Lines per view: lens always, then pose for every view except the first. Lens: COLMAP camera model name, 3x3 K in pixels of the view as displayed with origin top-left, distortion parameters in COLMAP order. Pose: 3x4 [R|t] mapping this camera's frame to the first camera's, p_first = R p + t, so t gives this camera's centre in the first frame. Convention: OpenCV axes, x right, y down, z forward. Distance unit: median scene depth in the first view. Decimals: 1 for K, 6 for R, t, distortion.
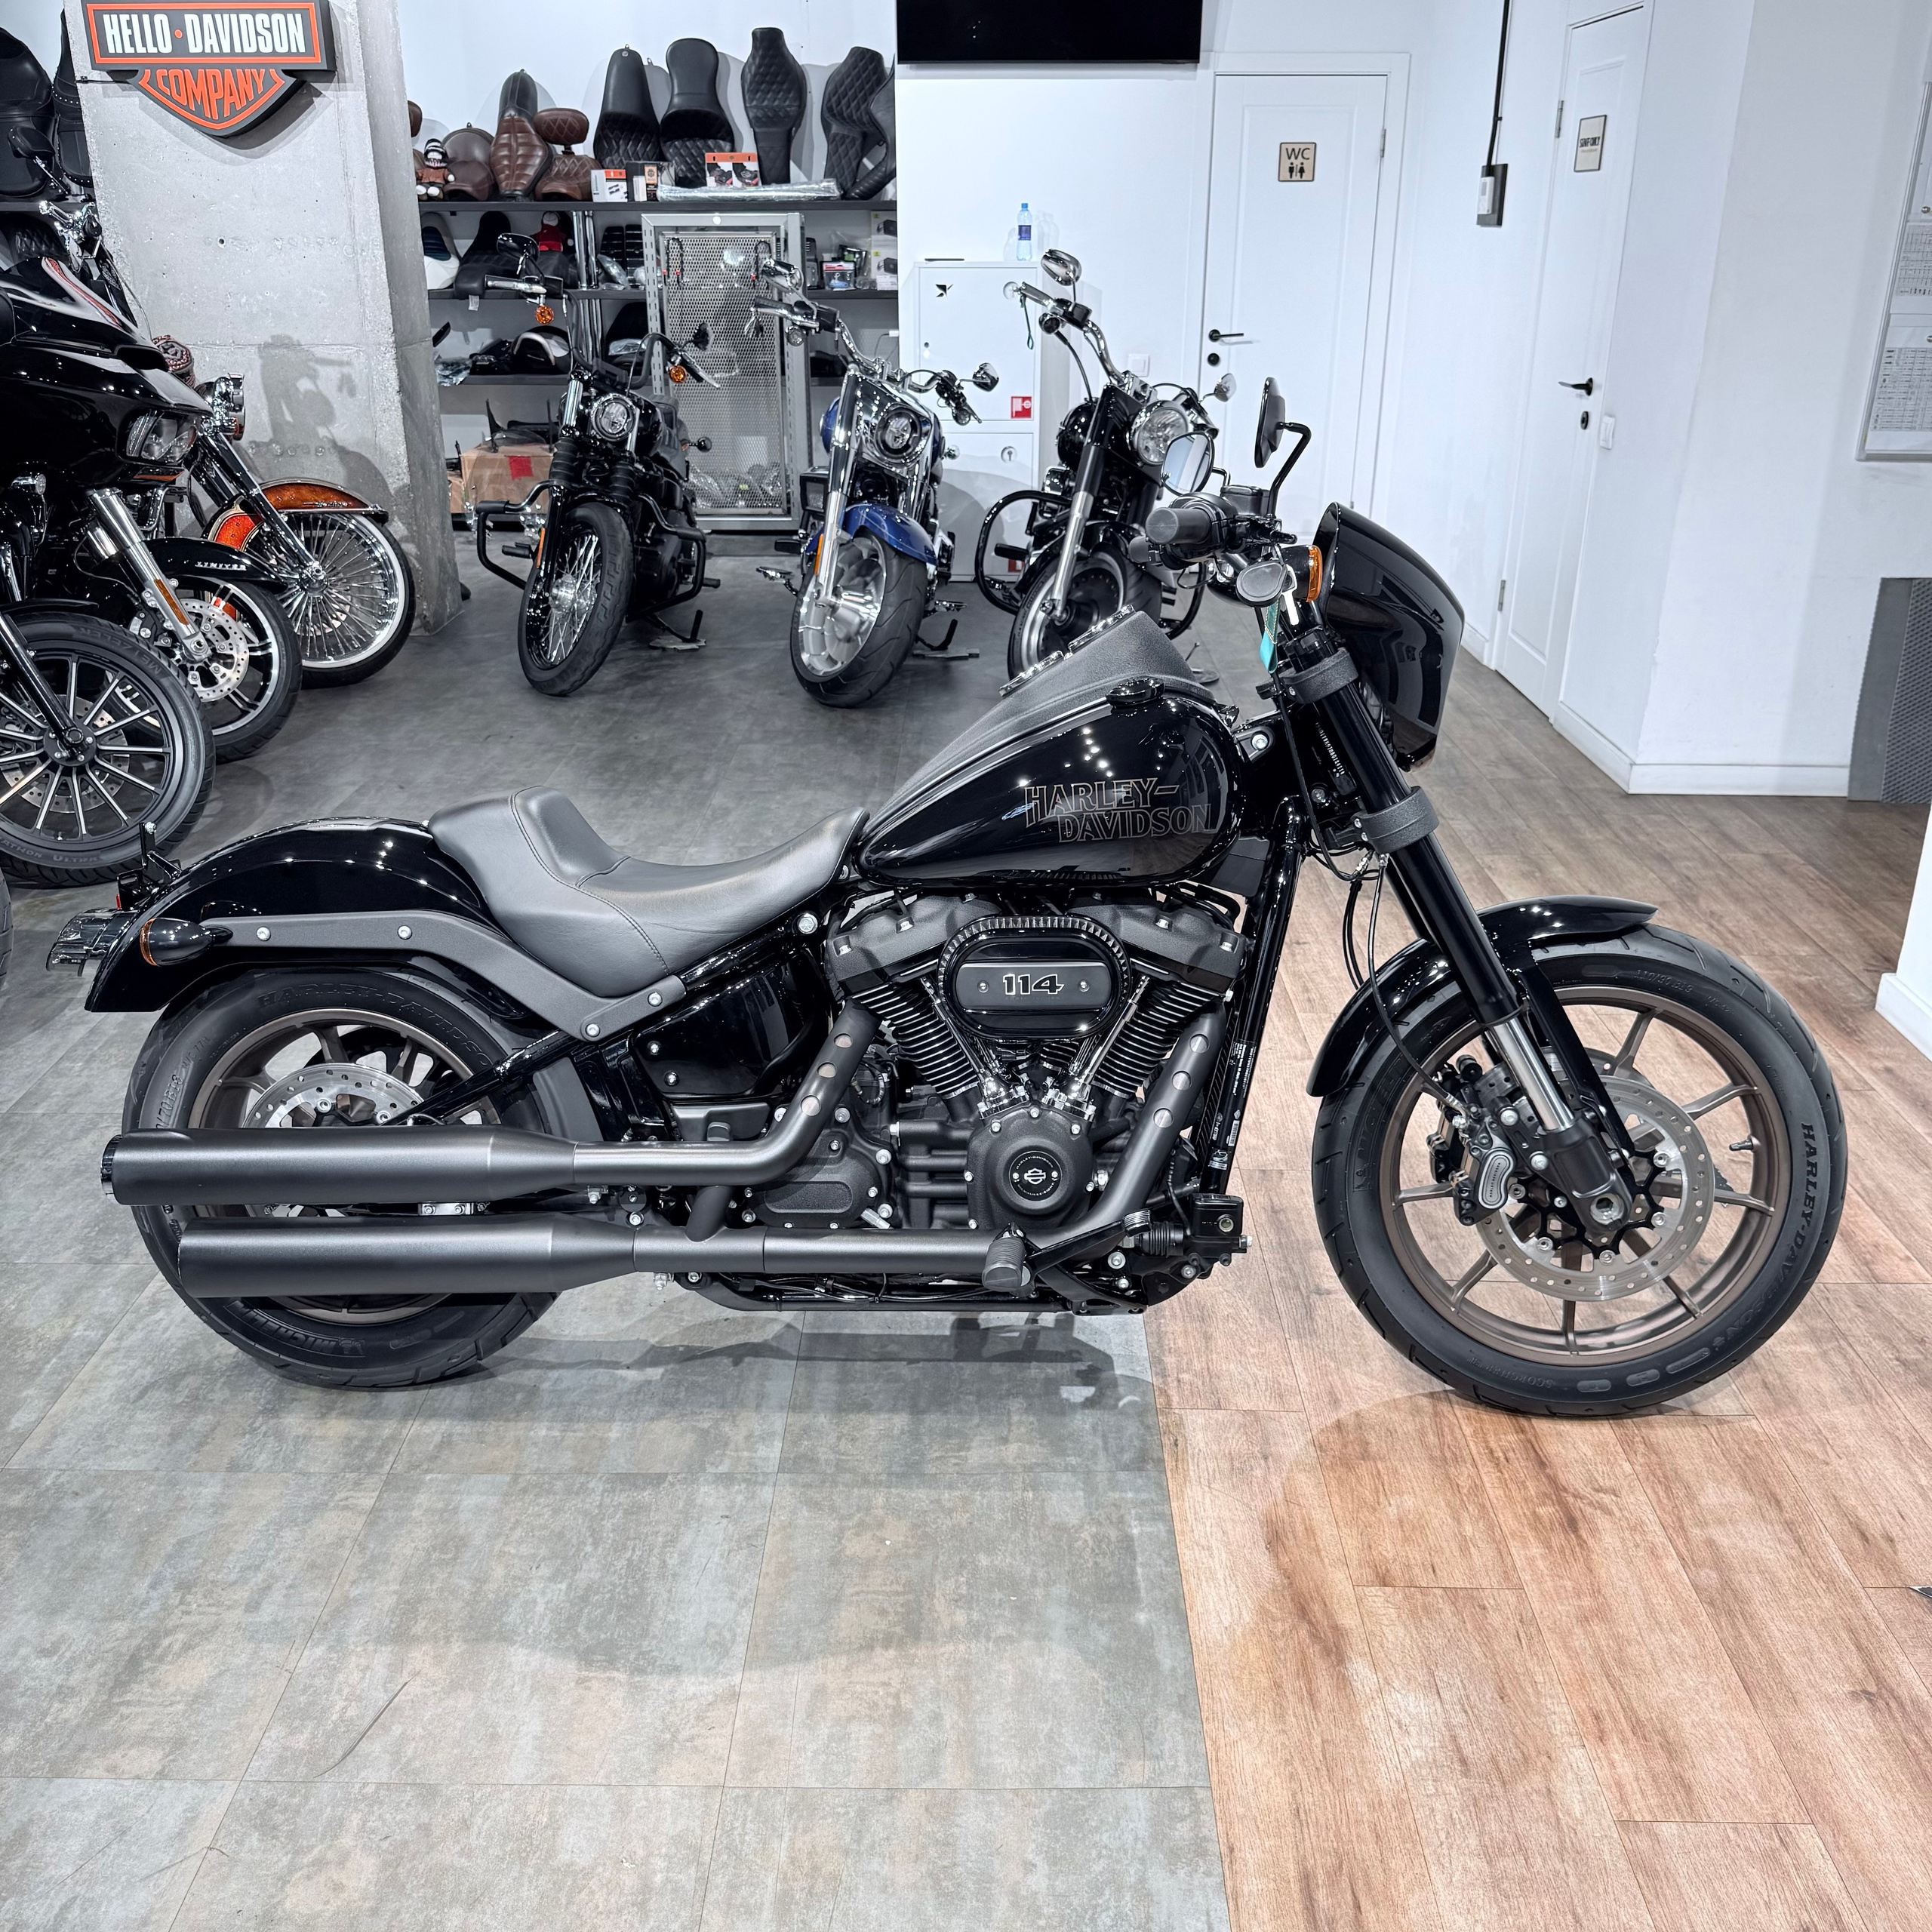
lens RADIAL K [[1803.1, 0, 955.5], [0, 1803.1, 969.1], [0, 0, 1]] dist [0.132380, -0.255234]
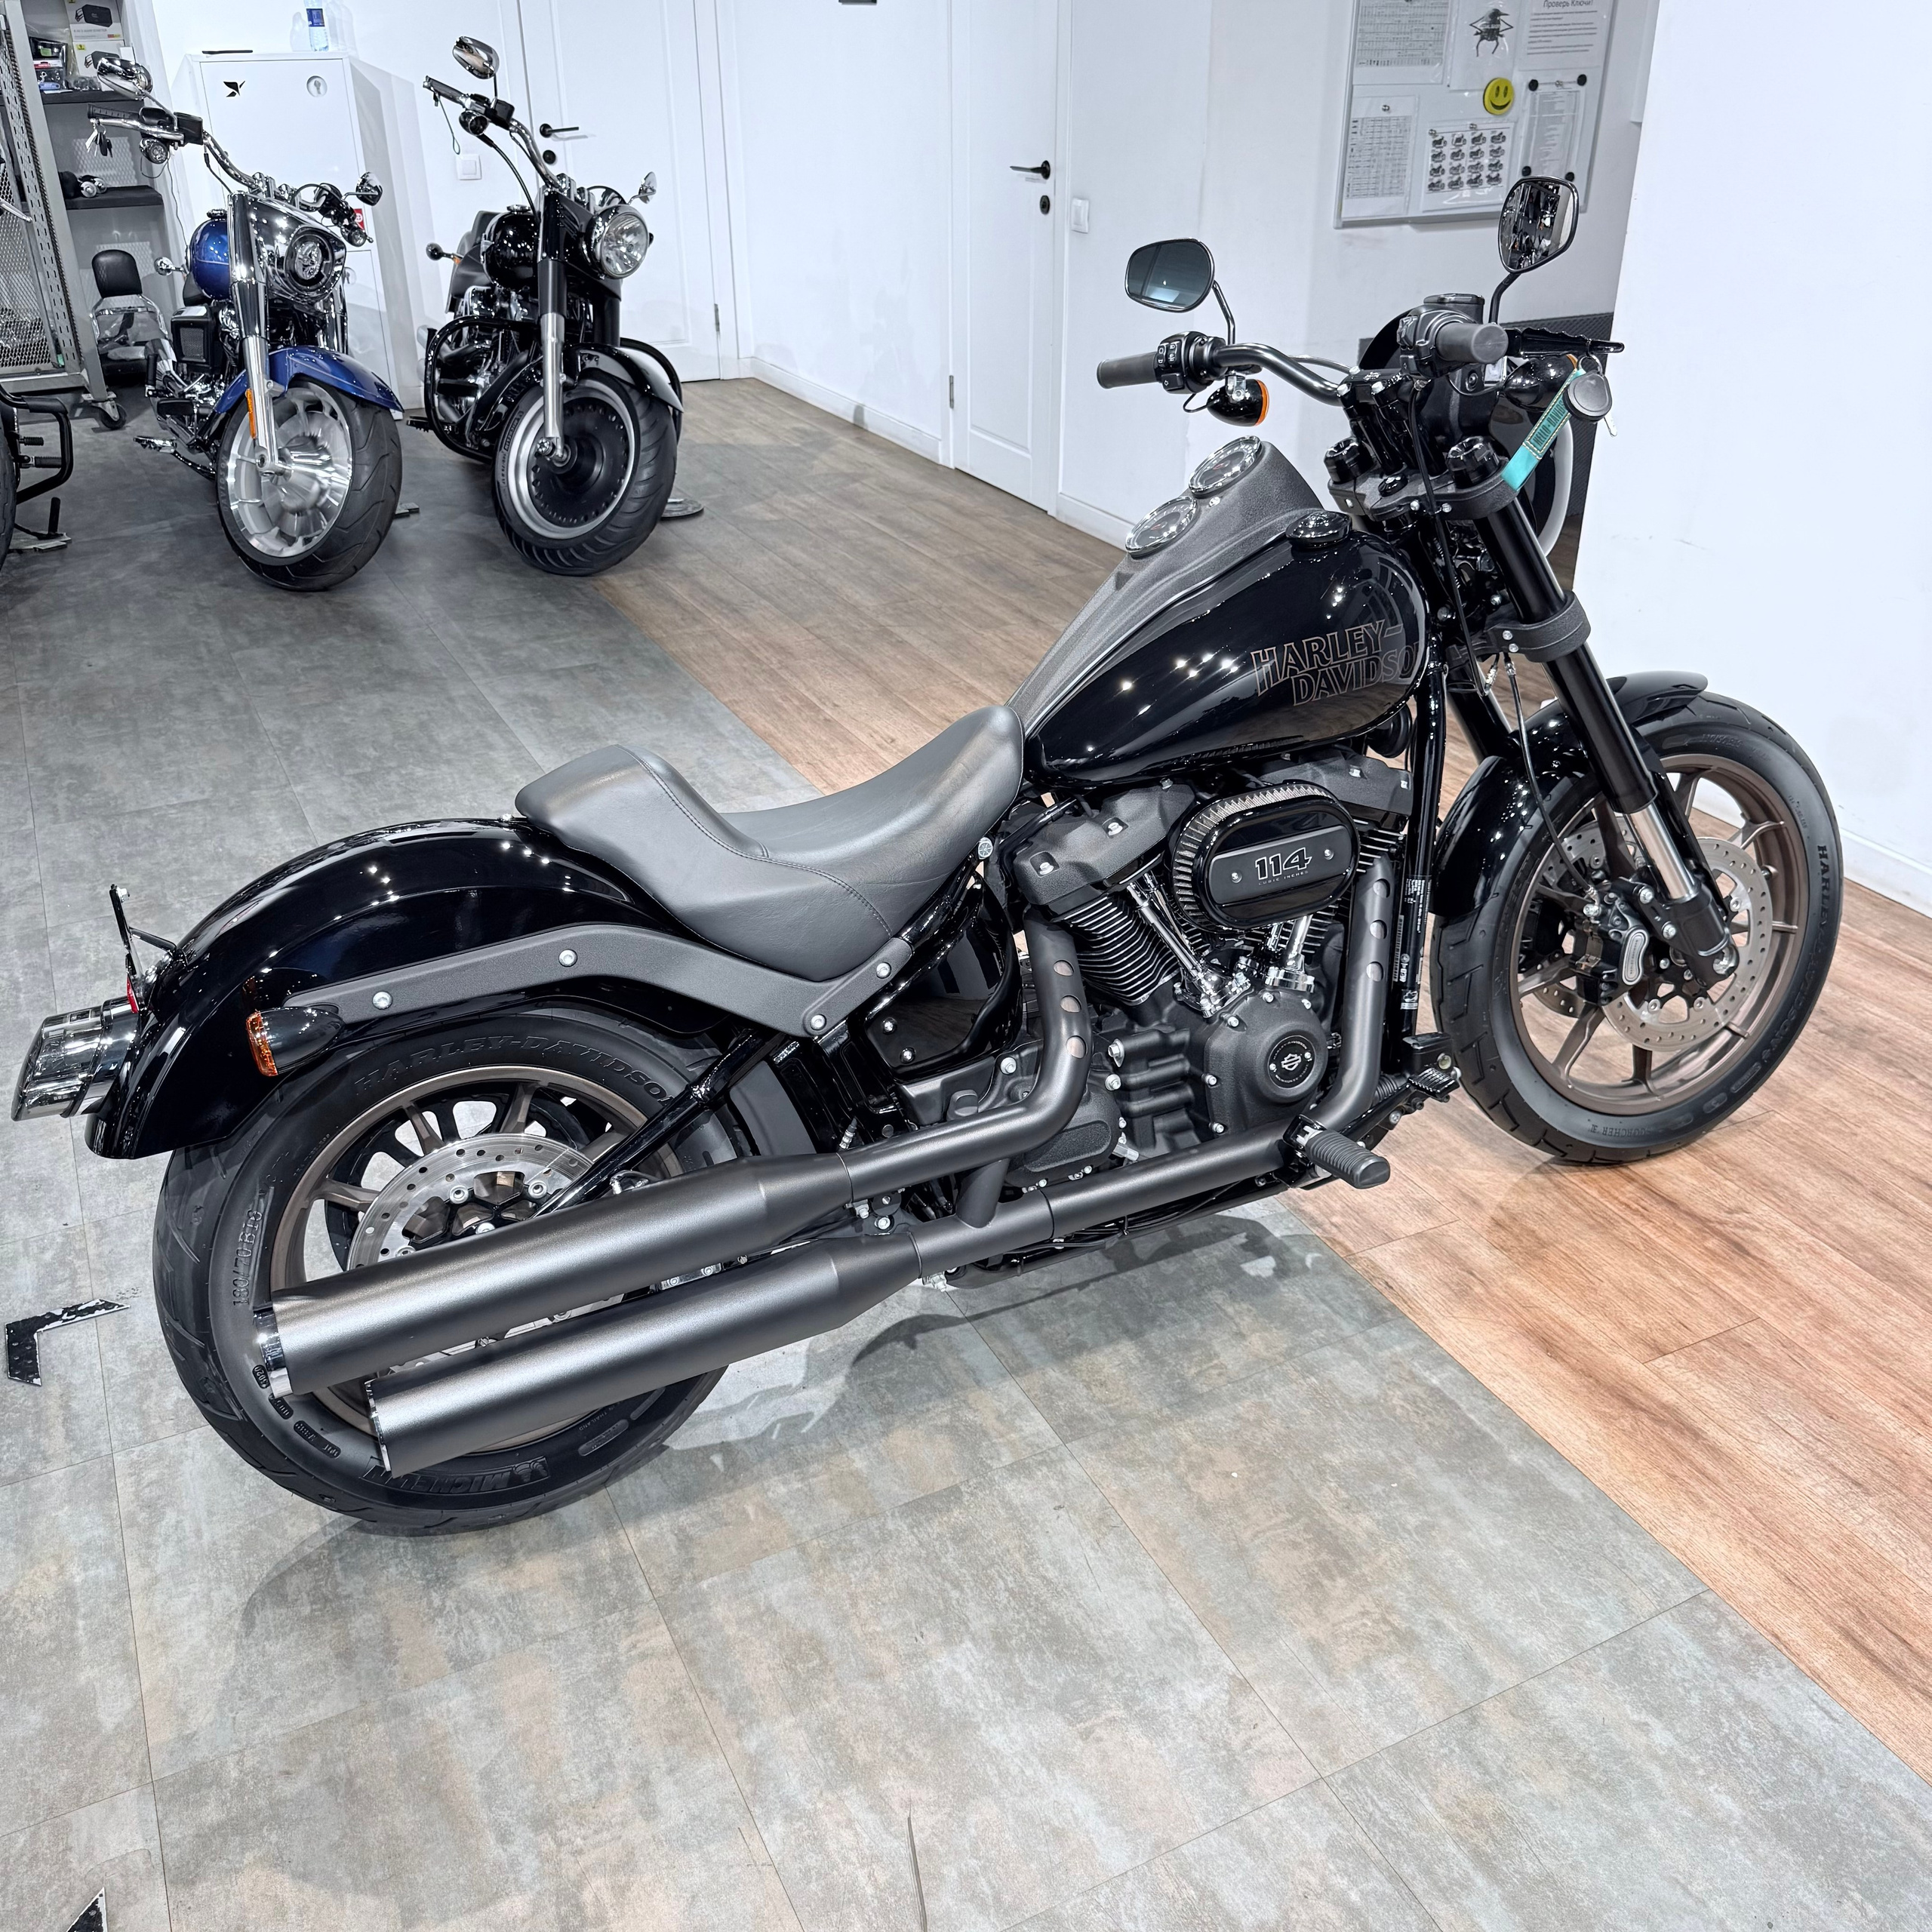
lens RADIAL K [[1807.6, 0, 960.4], [0, 1807.6, 966.1], [0, 0, 1]] dist [0.122473, -0.229334]
pose [[0.887818, -0.223350, 0.402361, -0.451953], [0.182738, 0.973542, 0.137198, -0.090170], [-0.422358, -0.048281, 0.905142, 0.204183]]
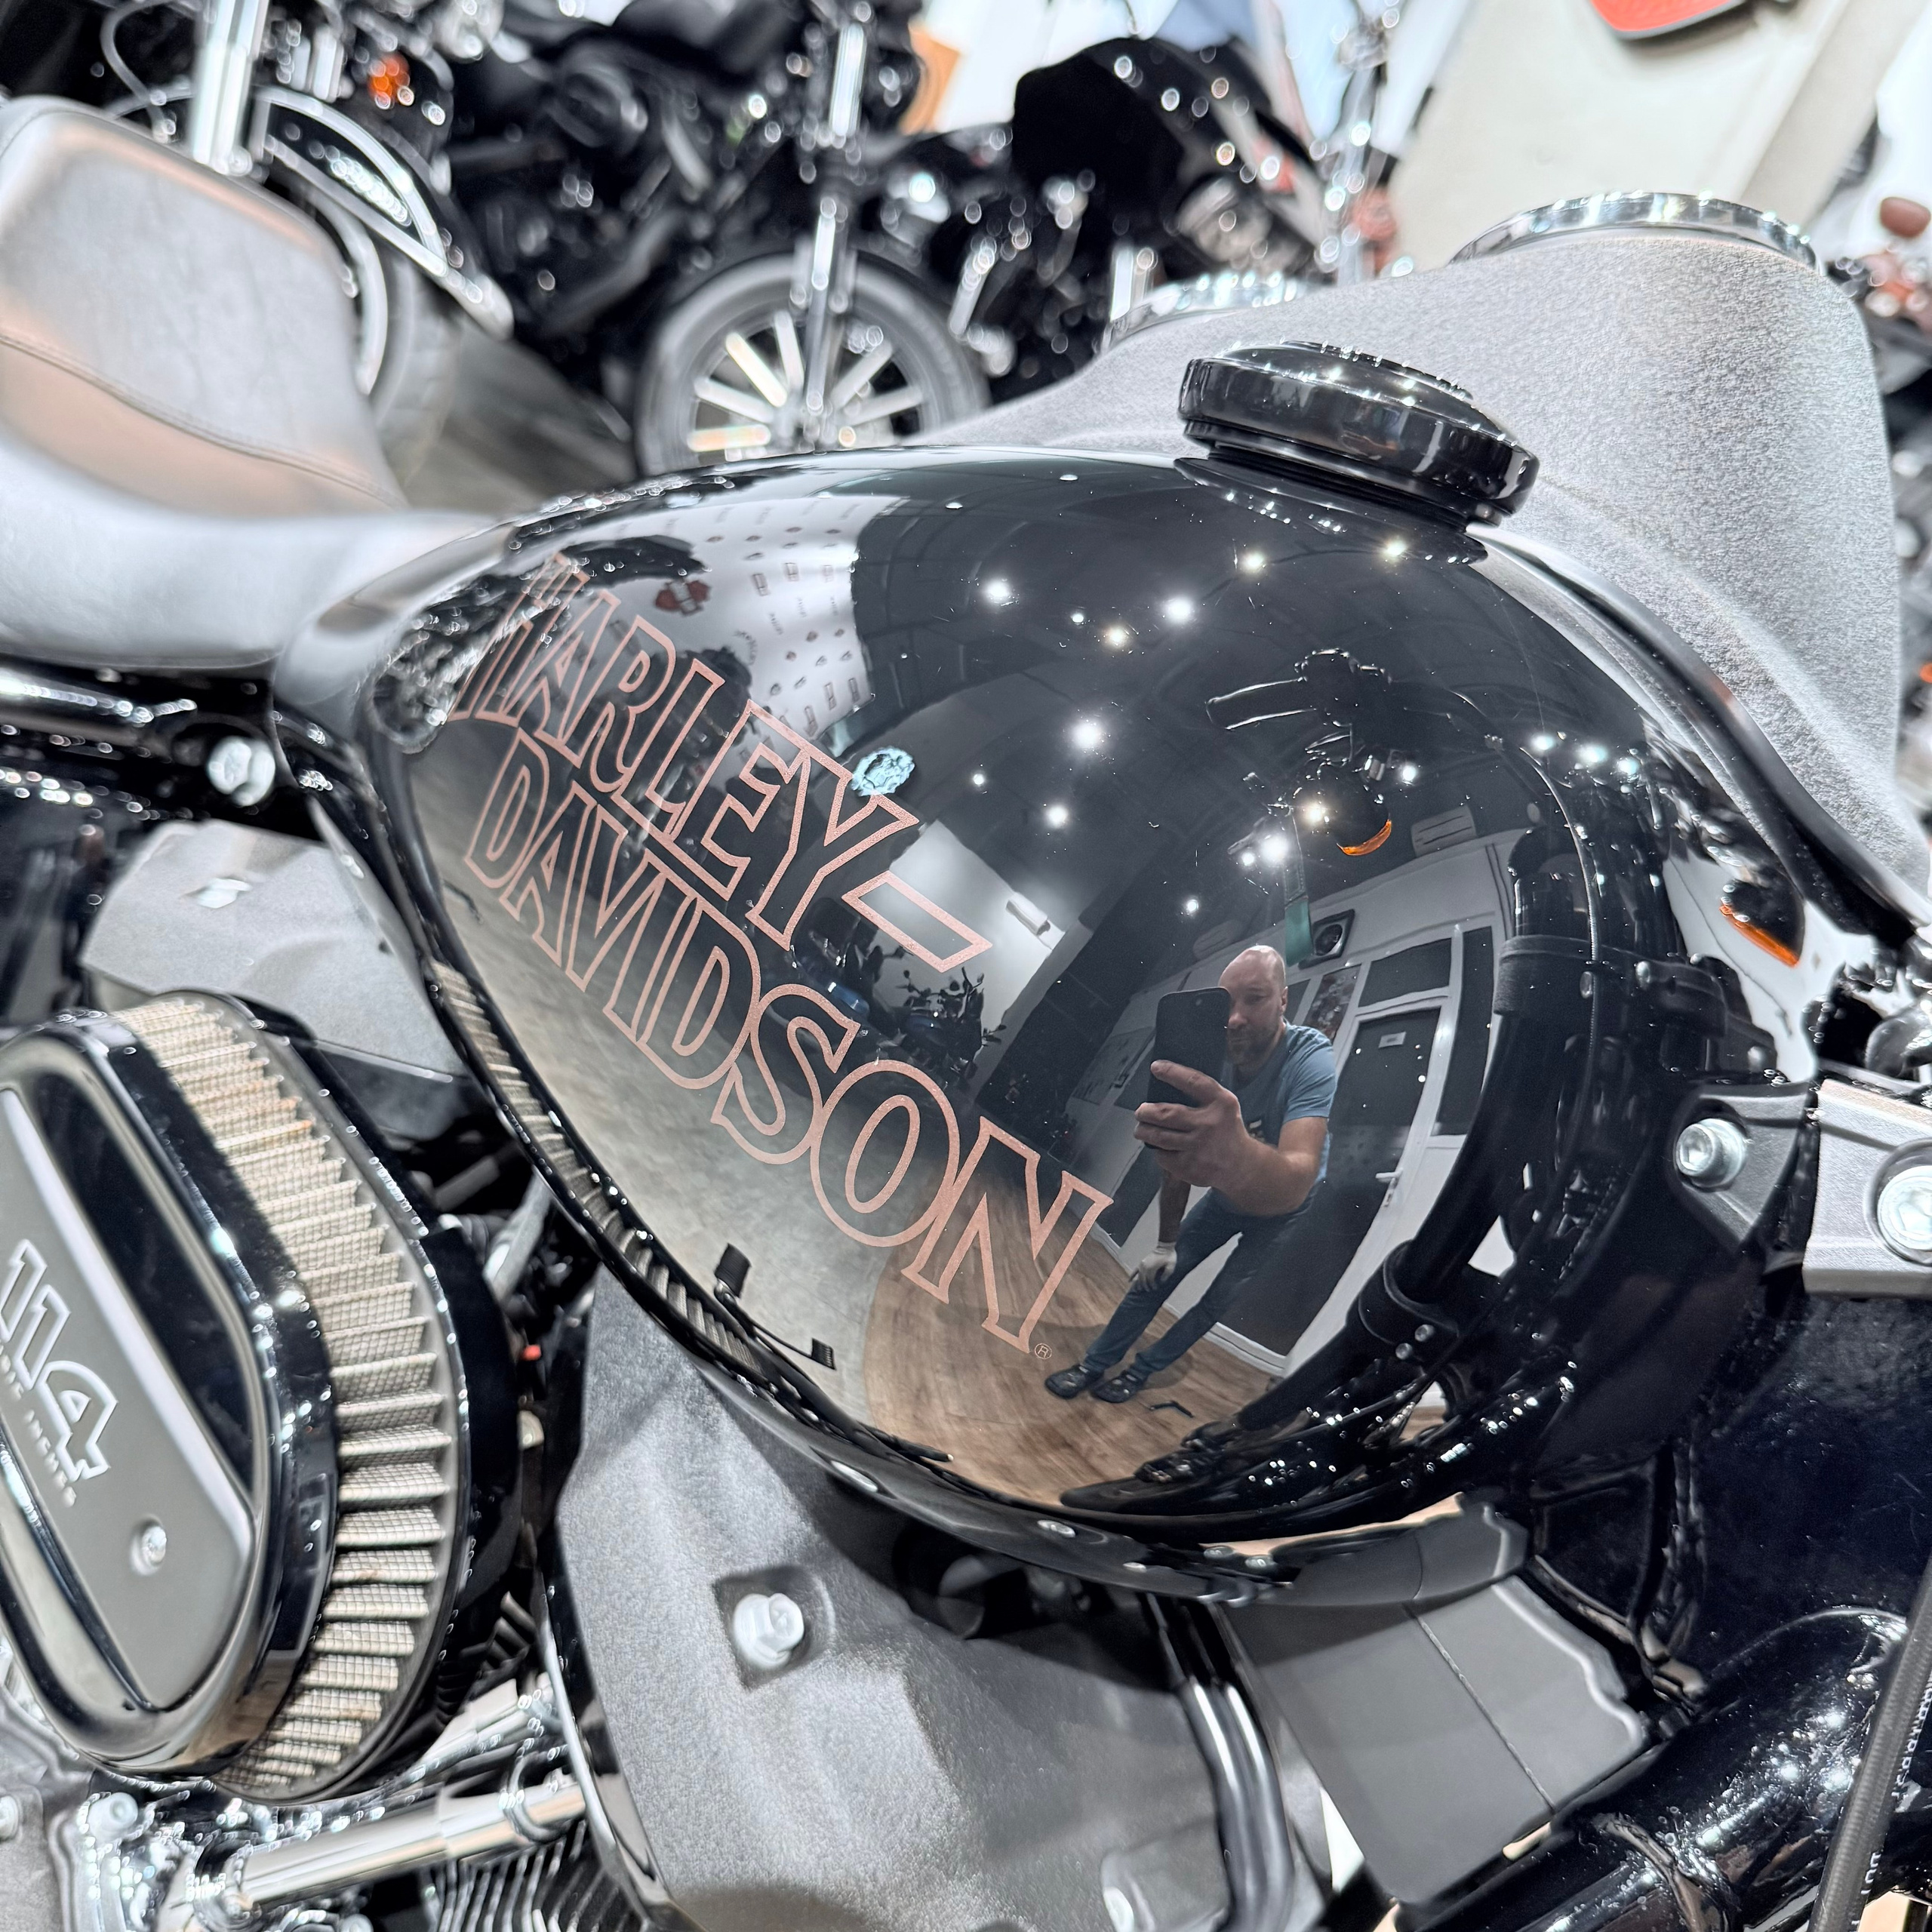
lens RADIAL K [[1857.7, 0, 966.0], [0, 1857.7, 966.0], [0, 0, 1]] dist [0.004196, -0.209774]
pose [[0.639245, 0.563044, -0.523781, 0.179508], [-0.618940, 0.780925, 0.084083, -0.099889], [0.456376, 0.270439, 0.847693, 0.785330]]
